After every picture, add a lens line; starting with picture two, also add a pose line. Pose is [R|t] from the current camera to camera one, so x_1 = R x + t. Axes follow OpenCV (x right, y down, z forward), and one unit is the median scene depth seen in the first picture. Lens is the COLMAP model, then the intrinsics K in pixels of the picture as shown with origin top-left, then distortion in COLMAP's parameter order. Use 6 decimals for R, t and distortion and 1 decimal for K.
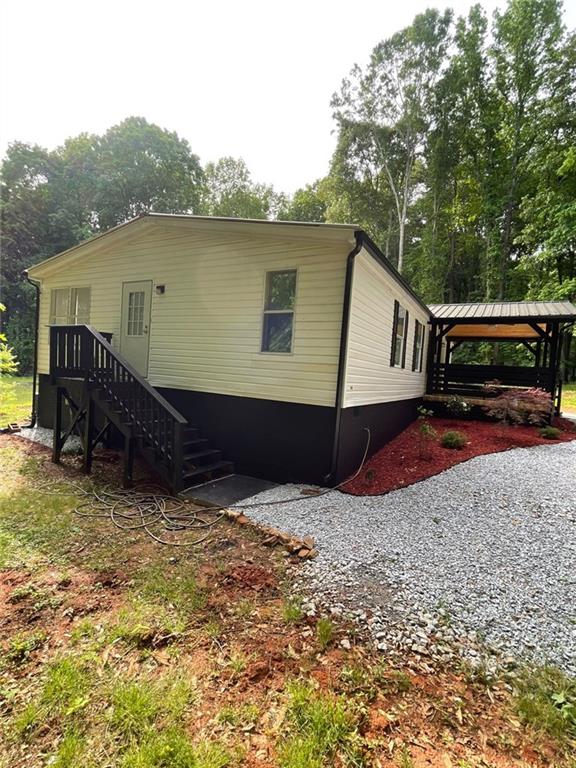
lens RADIAL K [[382.6, 0, 288.0], [0, 382.6, 384.0], [0, 0, 1]] dist [0.001201, 0.000085]
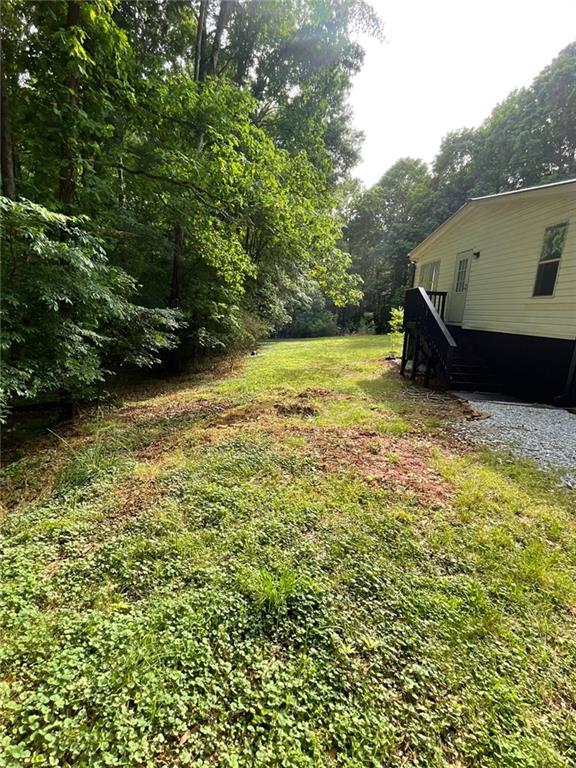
lens RADIAL K [[382.6, 0, 288.0], [0, 382.6, 384.0], [0, 0, 1]] dist [0.001201, 0.000085]
pose [[0.533022, 0.119490, -0.837622, 0.486434], [-0.044952, 0.992579, 0.112990, 0.076296], [0.844907, -0.022573, 0.534437, -0.275983]]
